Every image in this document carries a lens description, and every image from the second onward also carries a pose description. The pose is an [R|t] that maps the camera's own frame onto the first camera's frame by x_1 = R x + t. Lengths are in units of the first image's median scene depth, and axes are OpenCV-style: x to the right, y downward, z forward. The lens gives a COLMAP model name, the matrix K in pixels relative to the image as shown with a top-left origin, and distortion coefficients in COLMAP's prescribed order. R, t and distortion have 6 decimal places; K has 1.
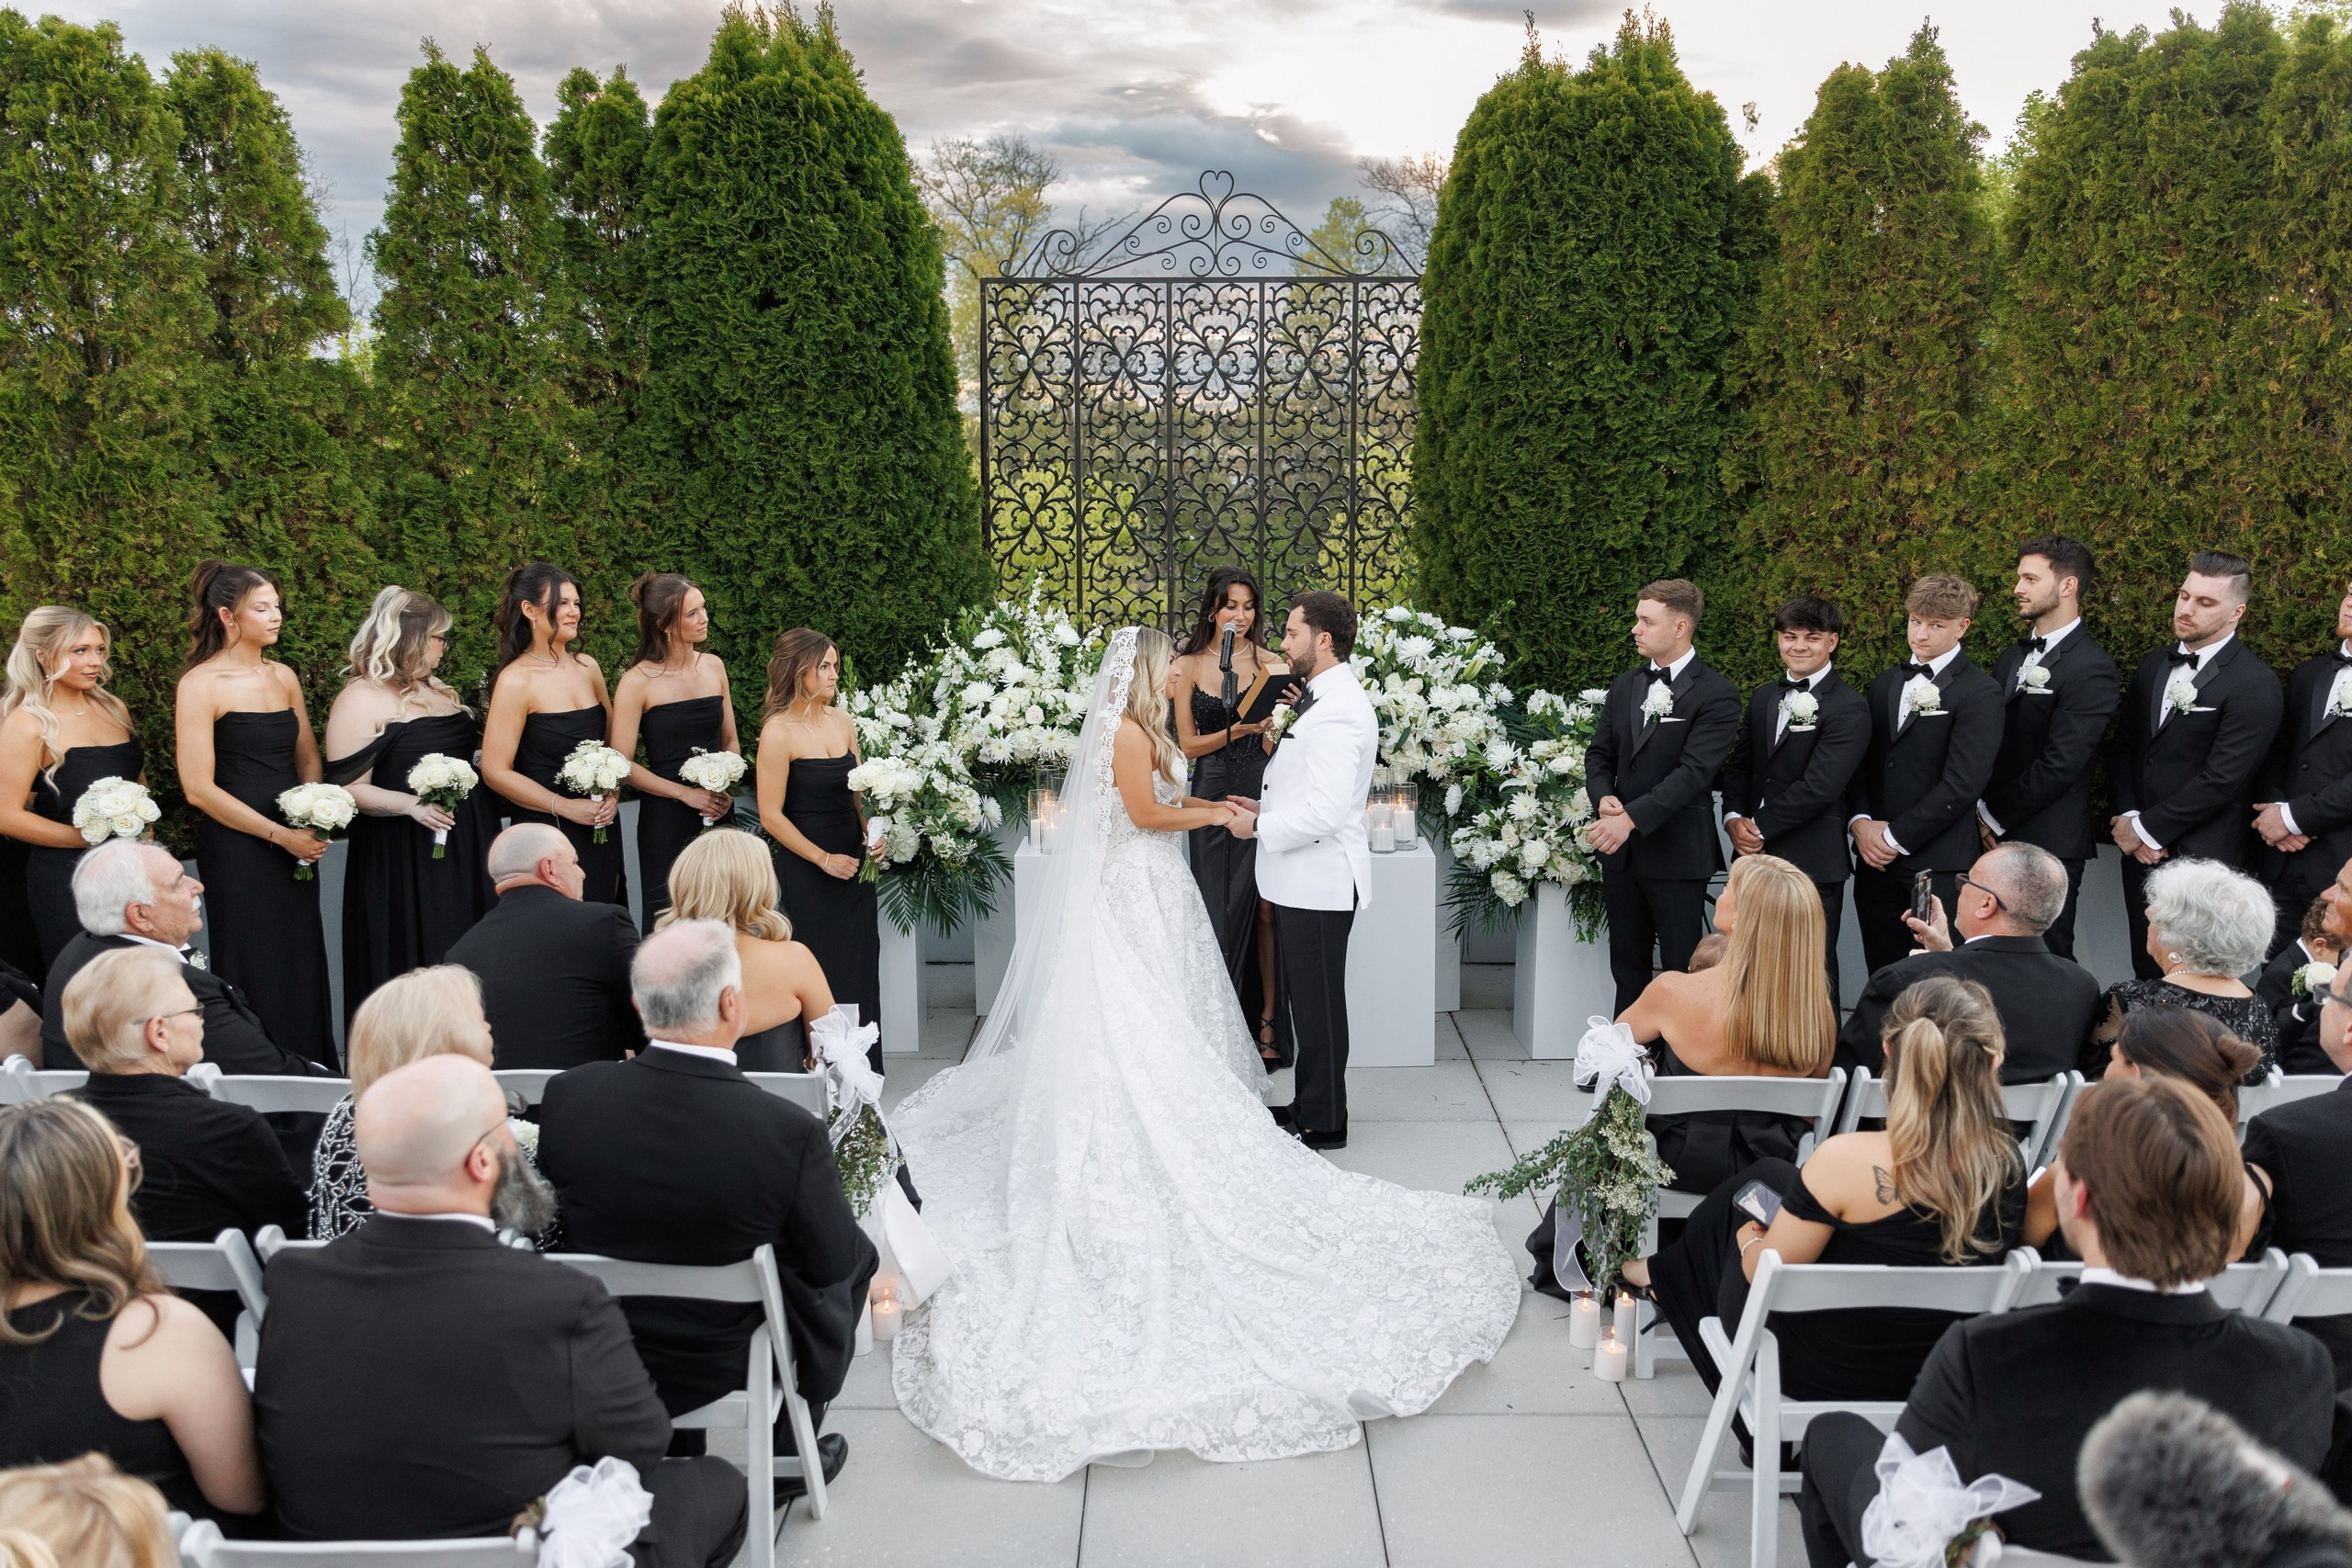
lens RADIAL K [[1862.3, 0, 1139.4], [0, 1862.3, 803.7], [0, 0, 1]] dist [-0.000371, -0.009852]
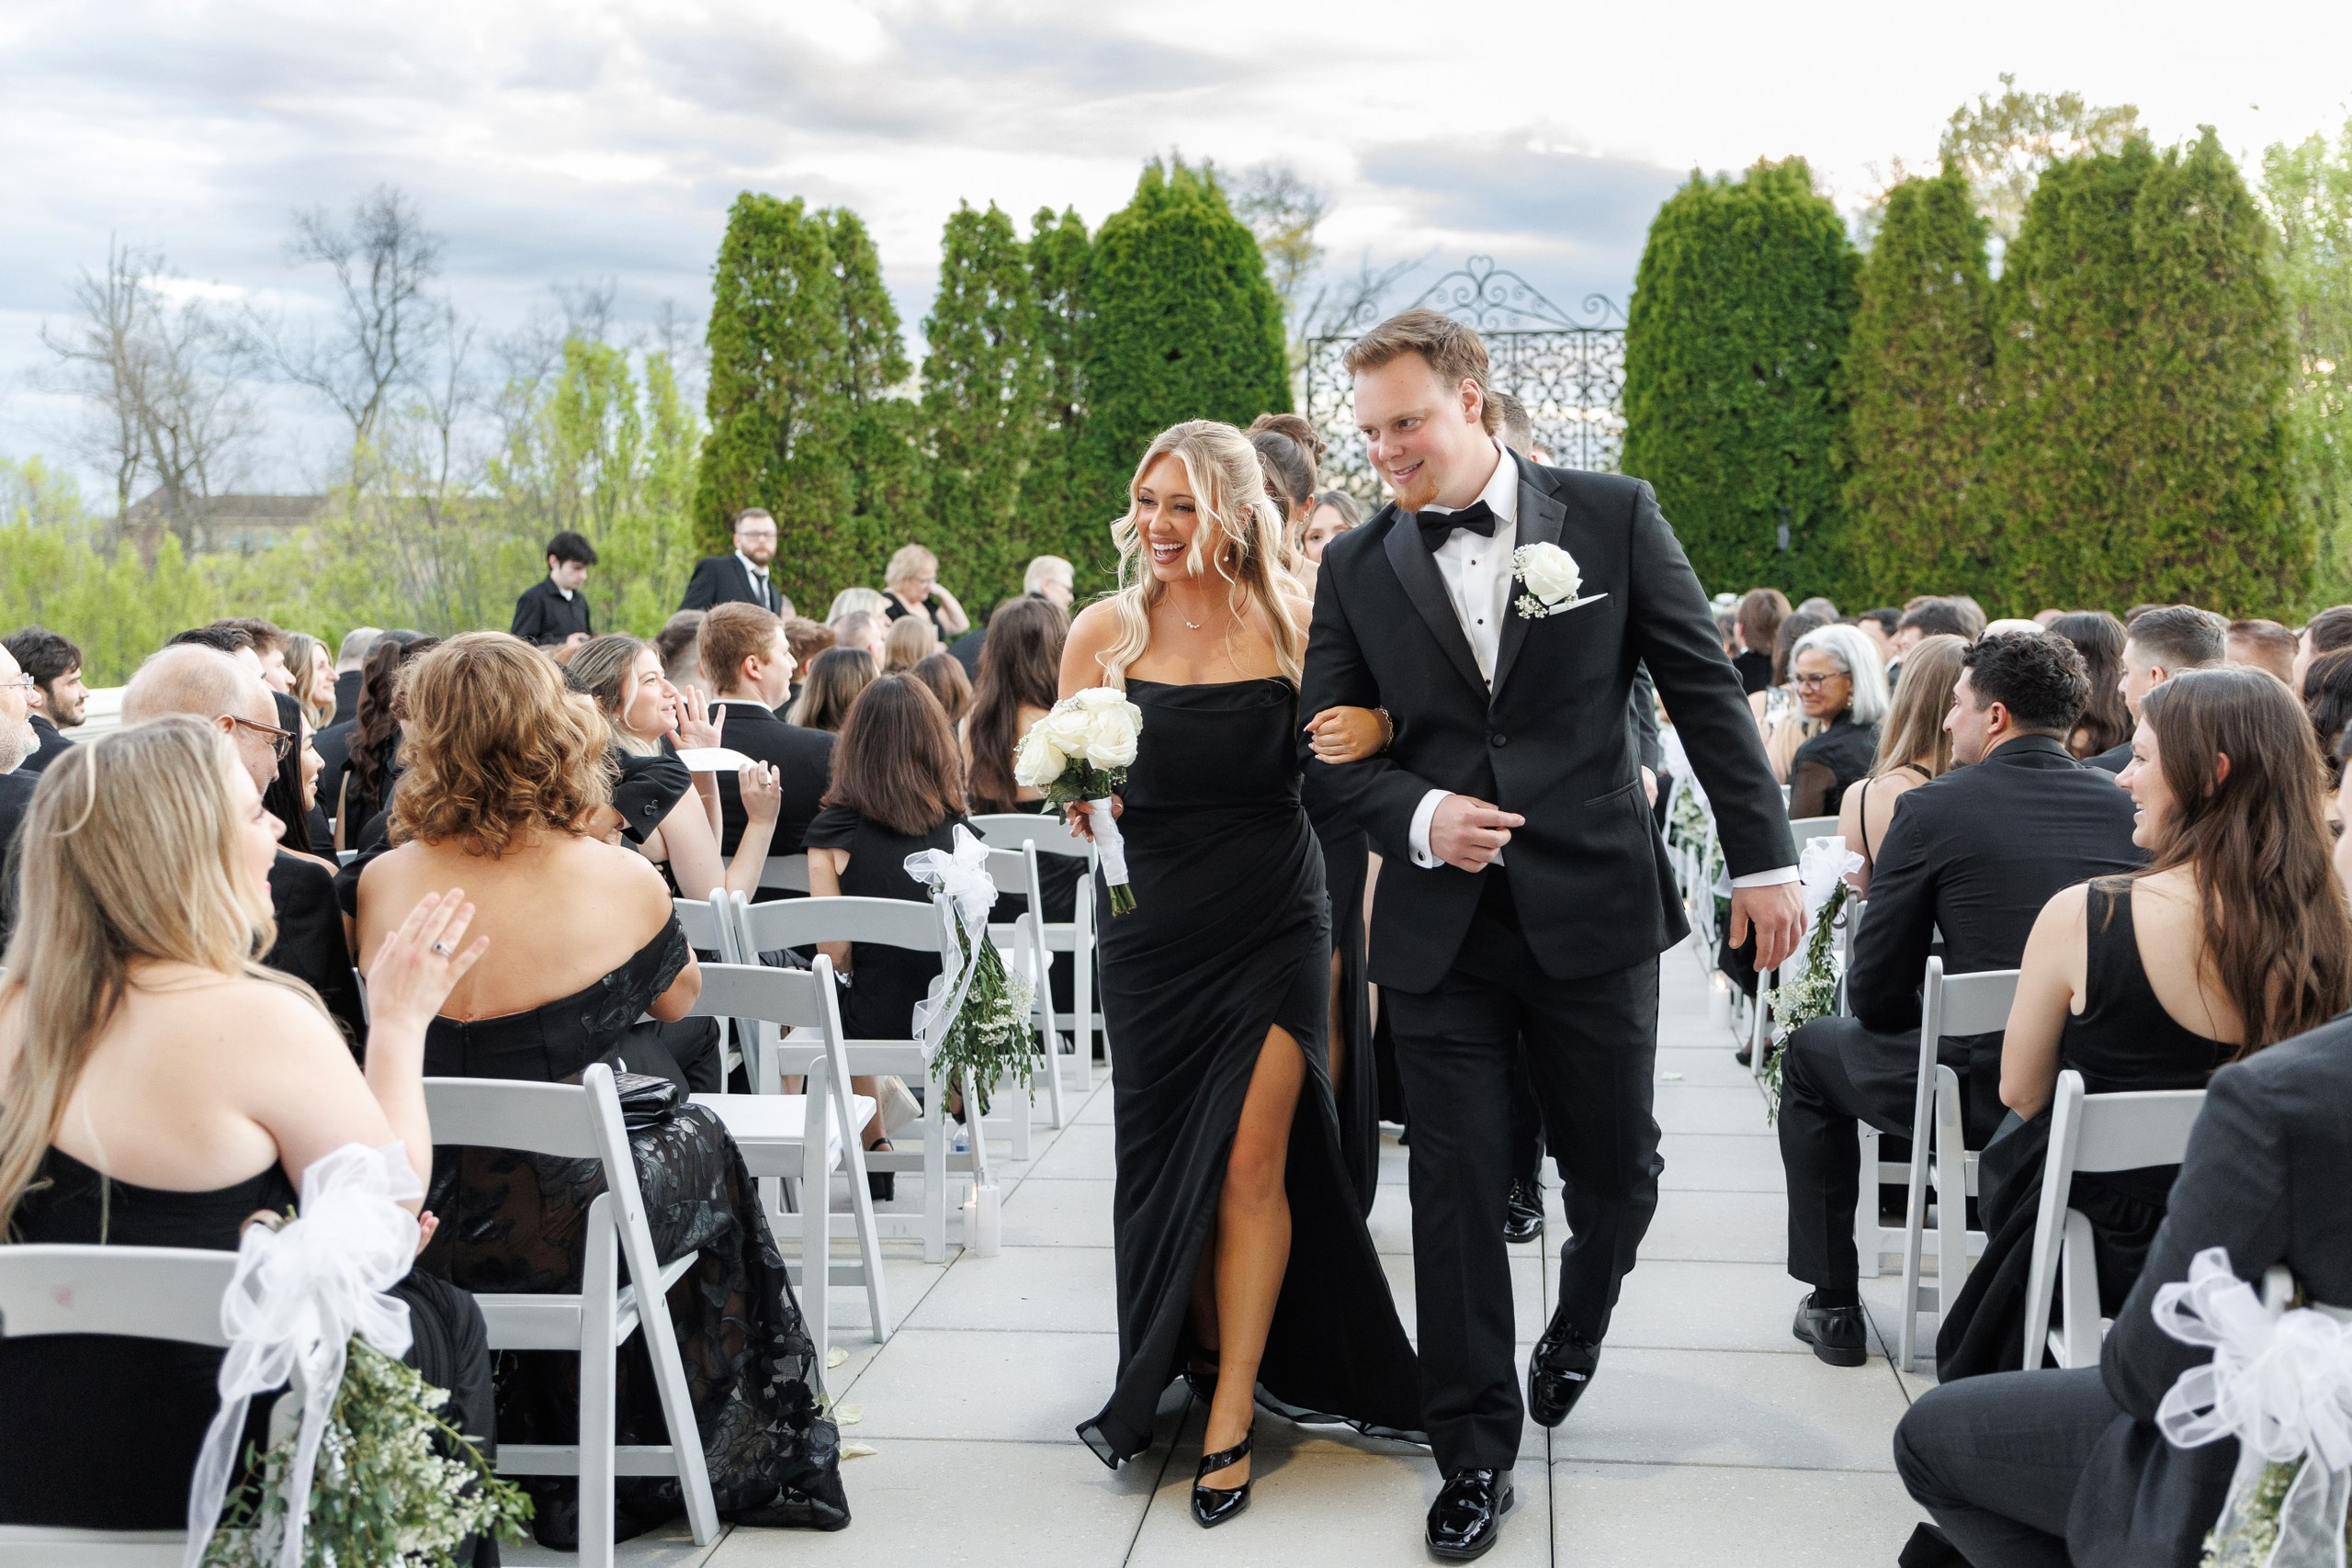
lens RADIAL K [[2514.3, 0, 1169.2], [0, 2514.3, 810.5], [0, 0, 1]] dist [0.053498, -0.107202]
pose [[0.994003, -0.004508, -0.109258, 0.018229], [-0.005428, 0.995884, -0.090471, 0.283159], [0.109216, 0.090522, 0.989888, -0.992187]]
